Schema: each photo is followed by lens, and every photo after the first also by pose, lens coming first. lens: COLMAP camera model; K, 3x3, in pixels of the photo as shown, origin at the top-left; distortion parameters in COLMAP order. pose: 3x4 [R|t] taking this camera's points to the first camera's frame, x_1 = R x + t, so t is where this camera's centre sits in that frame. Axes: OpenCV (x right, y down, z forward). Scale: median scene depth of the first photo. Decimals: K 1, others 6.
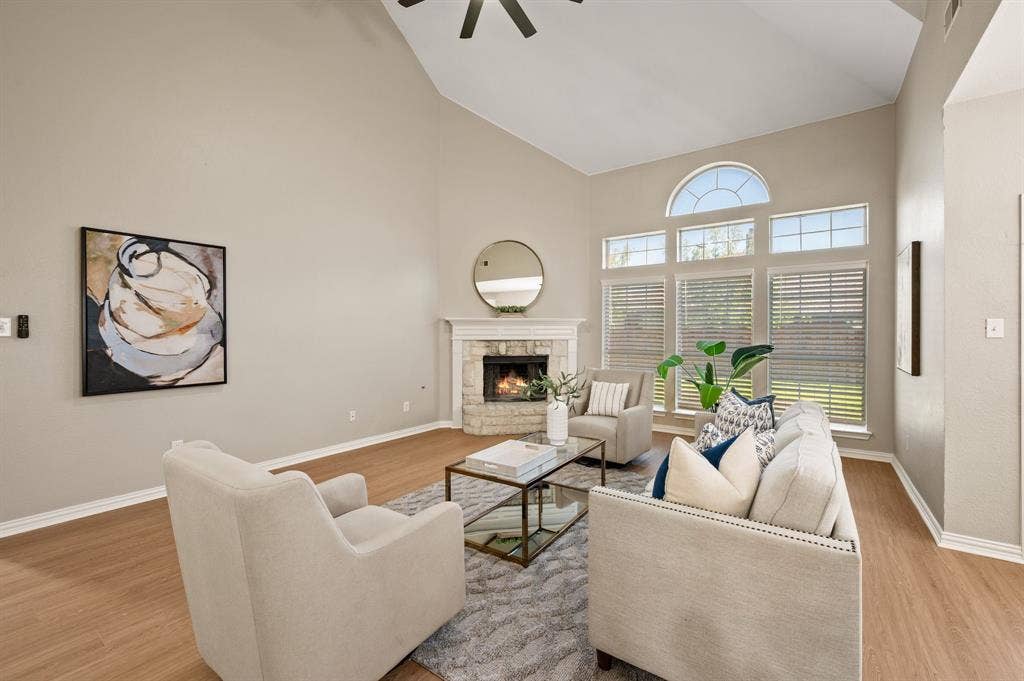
lens RADIAL K [[425.6, 0, 512.3], [0, 425.6, 332.1], [0, 0, 1]] dist [-0.001206, -0.000353]
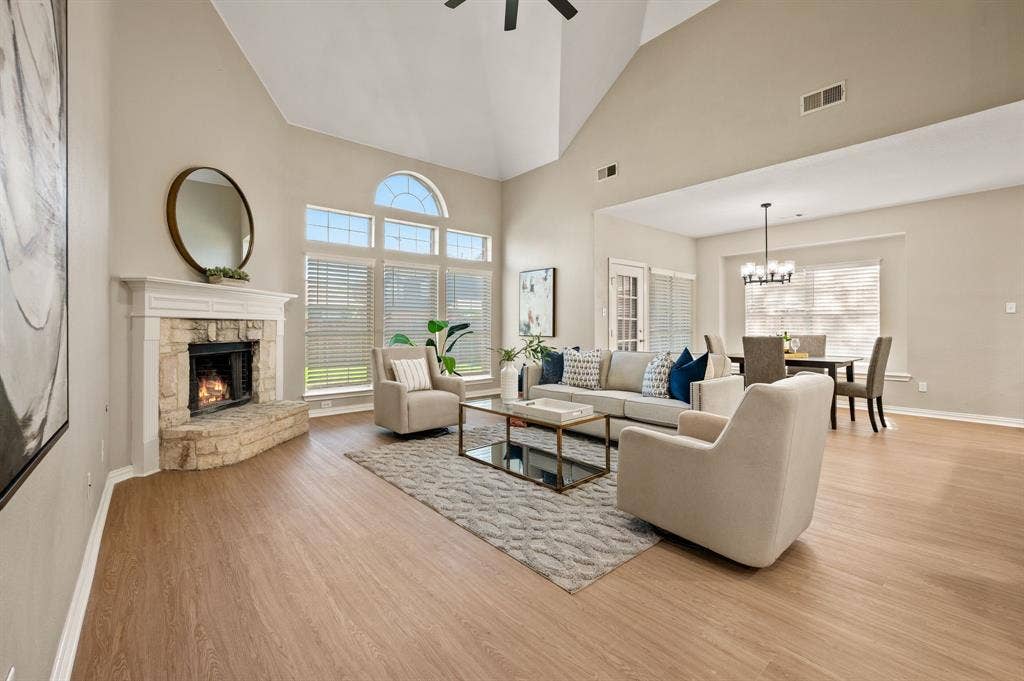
lens RADIAL K [[425.6, 0, 504.0], [0, 425.6, 326.0], [0, 0, 1]] dist [-0.001206, -0.000353]
pose [[0.265934, 0.000539, 0.963991, -0.548323], [-0.001966, 0.999998, -0.000017, 0.029395], [-0.963989, -0.001891, 0.265934, 0.398173]]
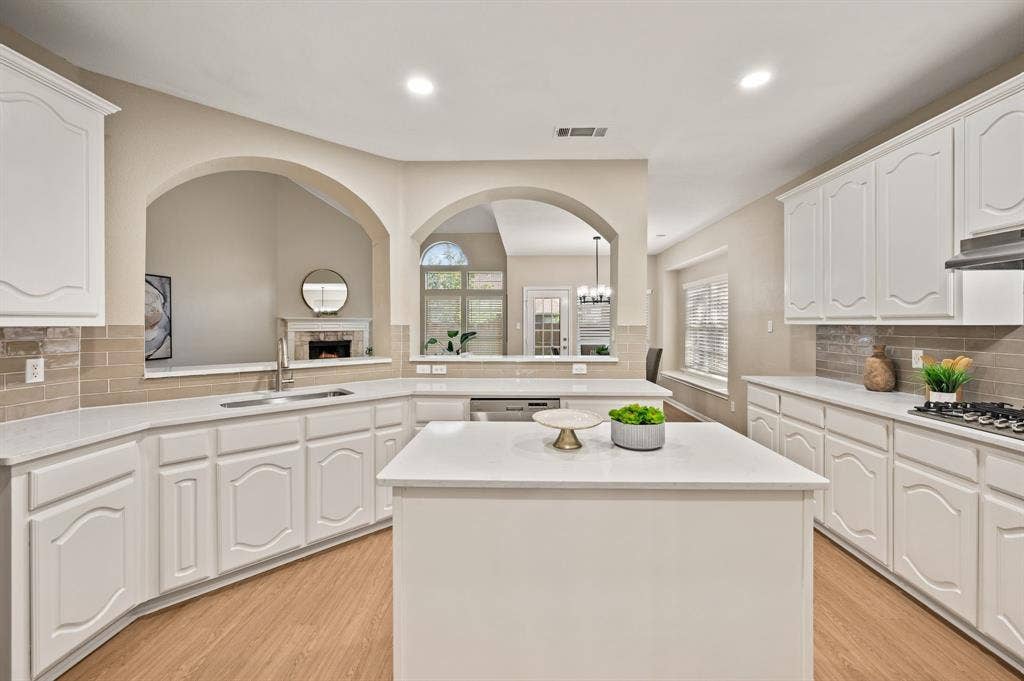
lens RADIAL K [[425.6, 0, 524.6], [0, 425.6, 326.0], [0, 0, 1]] dist [-0.001206, -0.000353]
pose [[0.824719, -0.001553, 0.565541, -0.304788], [-0.001601, 0.999986, 0.005081, -0.011229], [-0.565541, -0.005096, 0.824705, -0.765070]]
